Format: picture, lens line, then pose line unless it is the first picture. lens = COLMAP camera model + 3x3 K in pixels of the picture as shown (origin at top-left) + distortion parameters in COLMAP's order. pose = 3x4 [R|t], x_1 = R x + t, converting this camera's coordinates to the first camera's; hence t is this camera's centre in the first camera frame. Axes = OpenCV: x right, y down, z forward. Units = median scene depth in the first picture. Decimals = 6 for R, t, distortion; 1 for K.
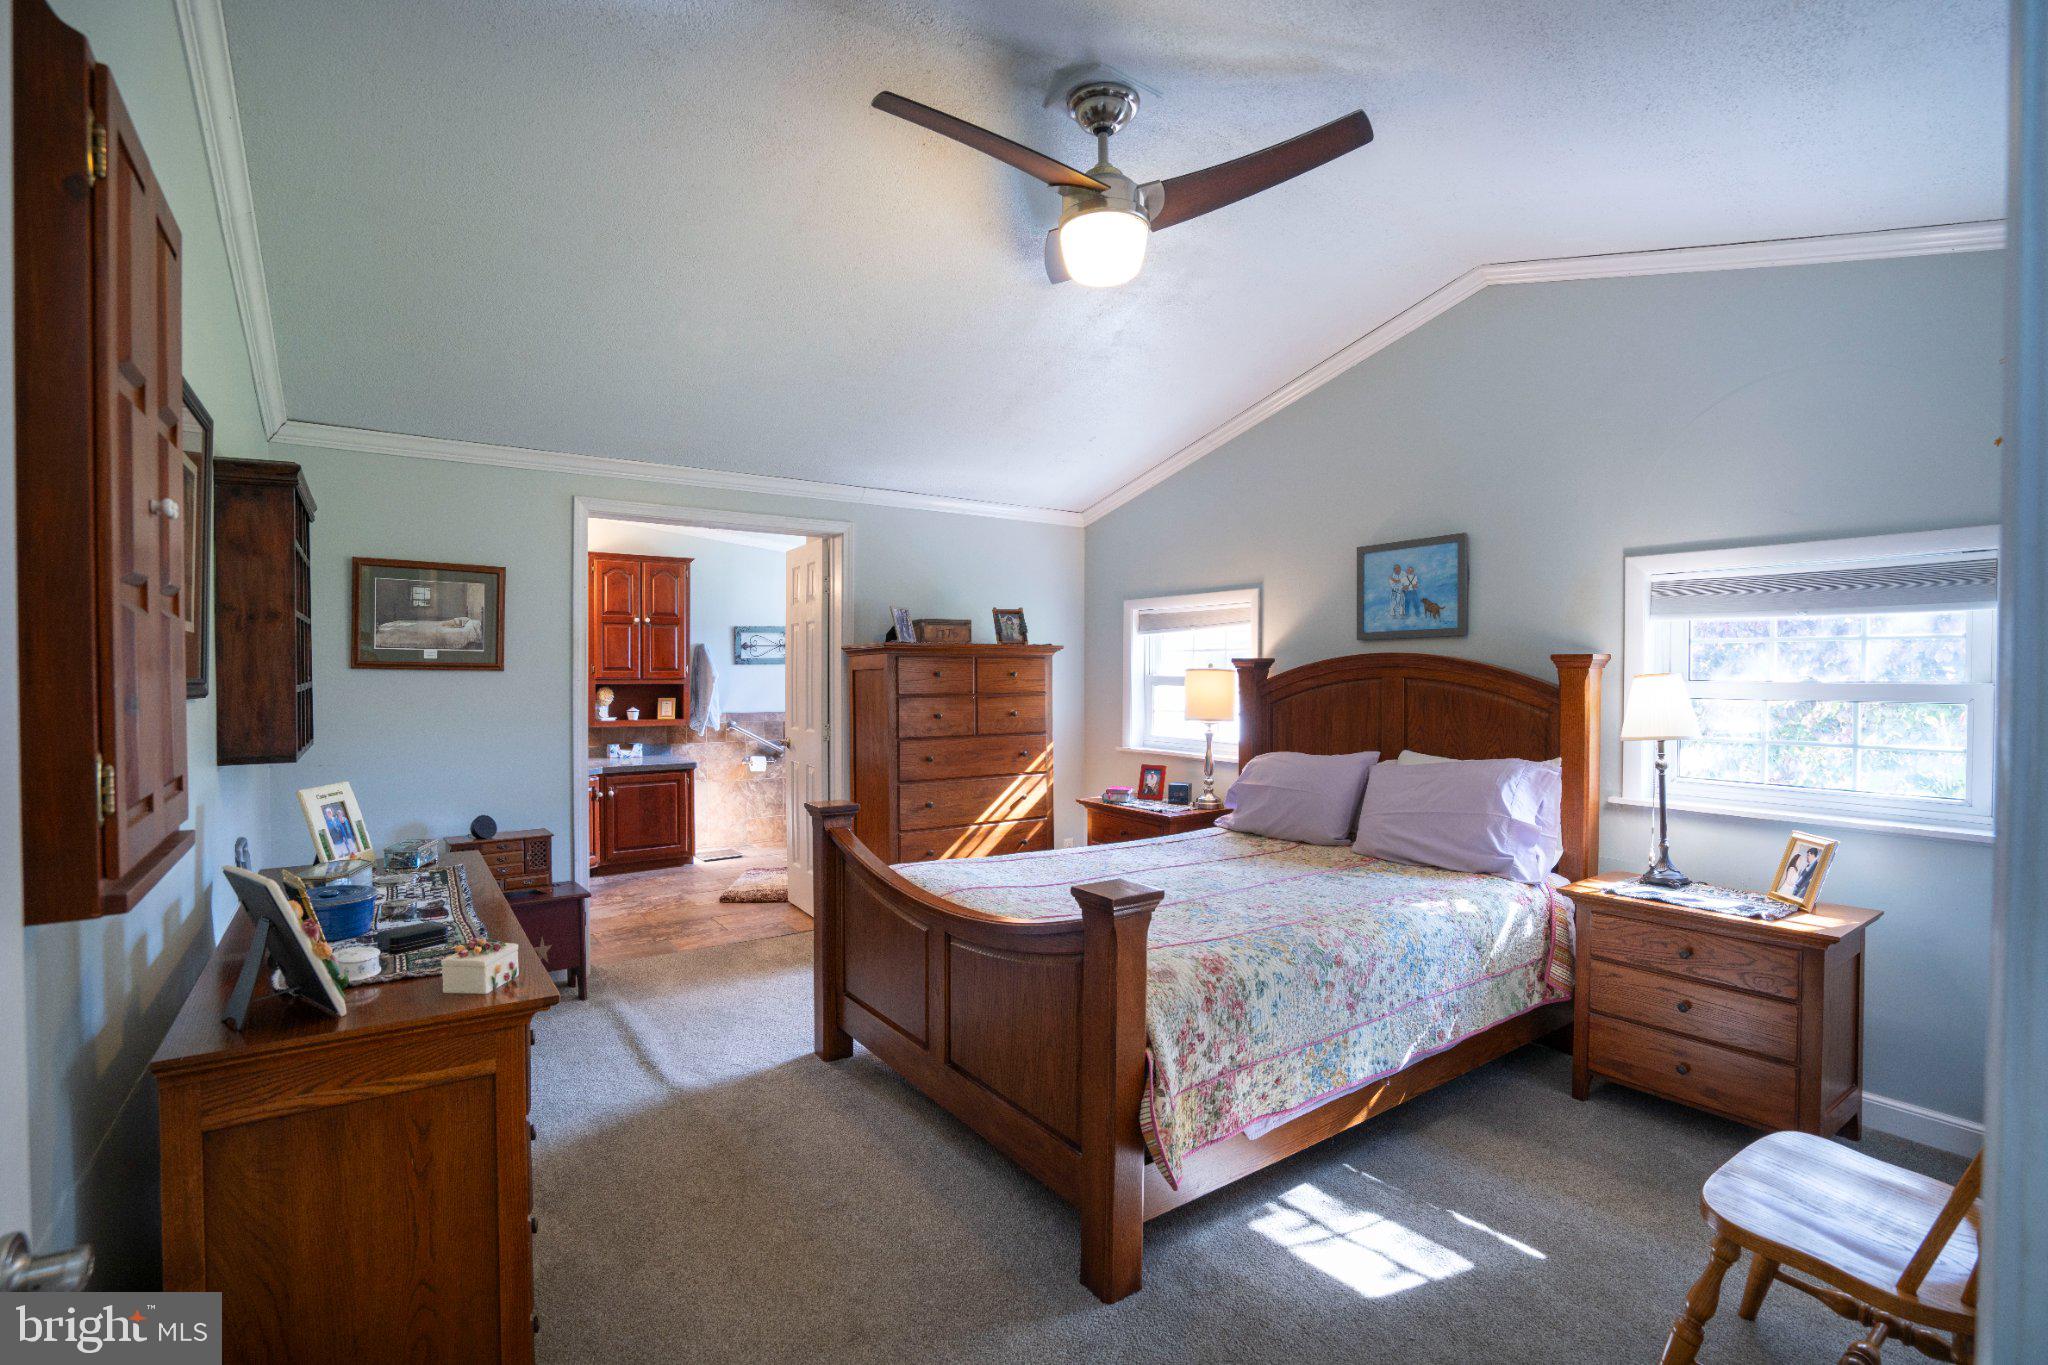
lens RADIAL K [[941.0, 0, 1016.0], [0, 941.0, 689.4], [0, 0, 1]] dist [-0.015891, 0.001378]
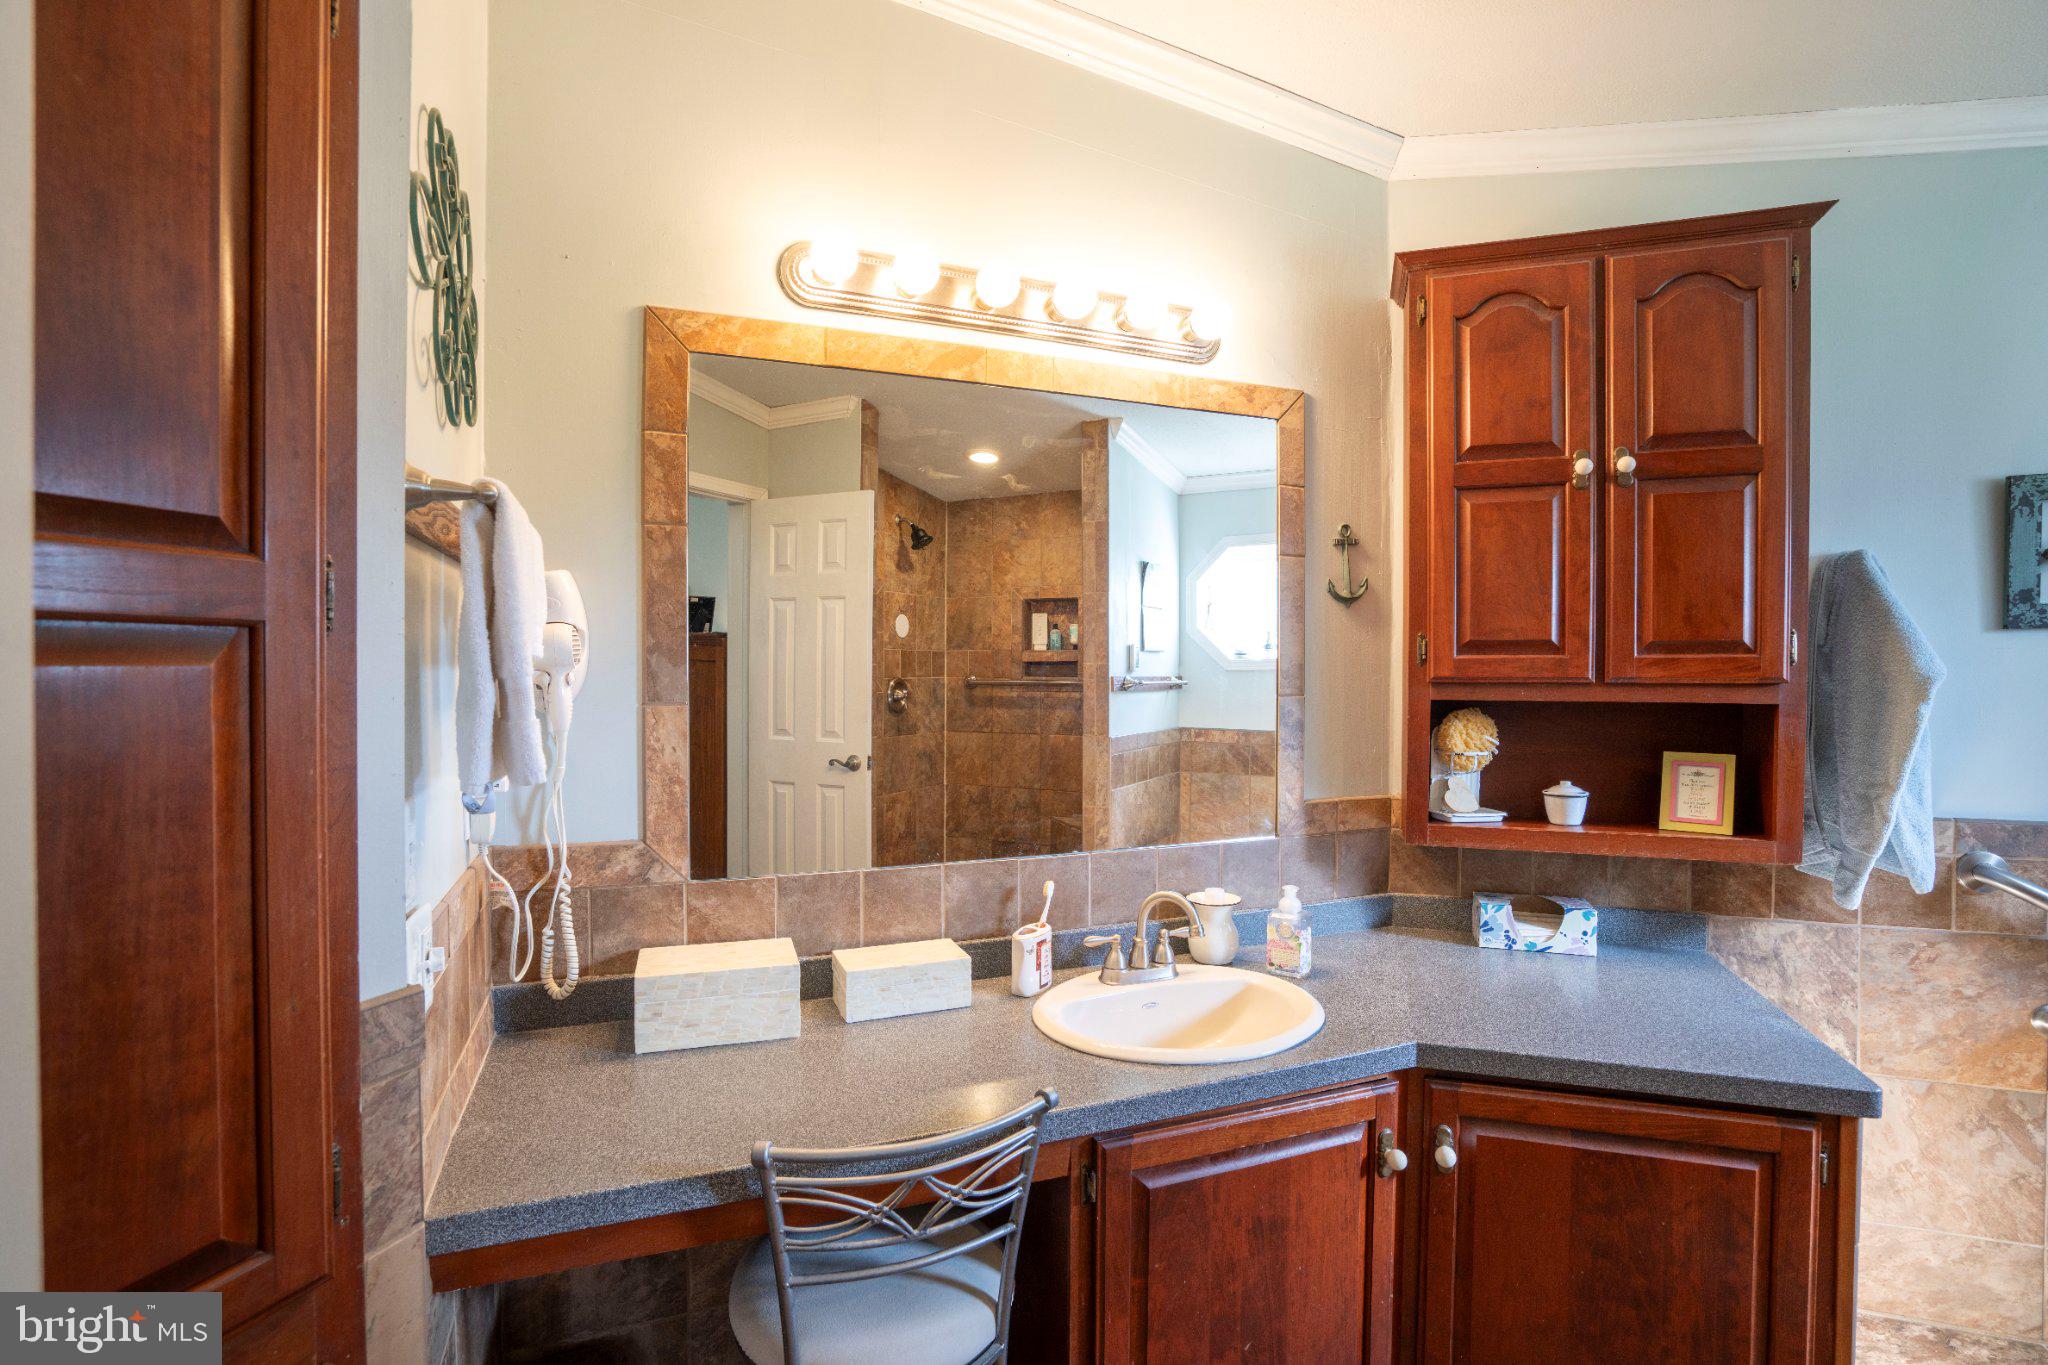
lens RADIAL K [[941.0, 0, 1015.7], [0, 941.0, 694.5], [0, 0, 1]] dist [-0.015891, 0.001378]
pose [[0.585104, 0.012415, -0.810863, -0.290075], [-0.014968, 0.999878, 0.004508, -0.007029], [0.810820, 0.009500, 0.585218, 0.734866]]
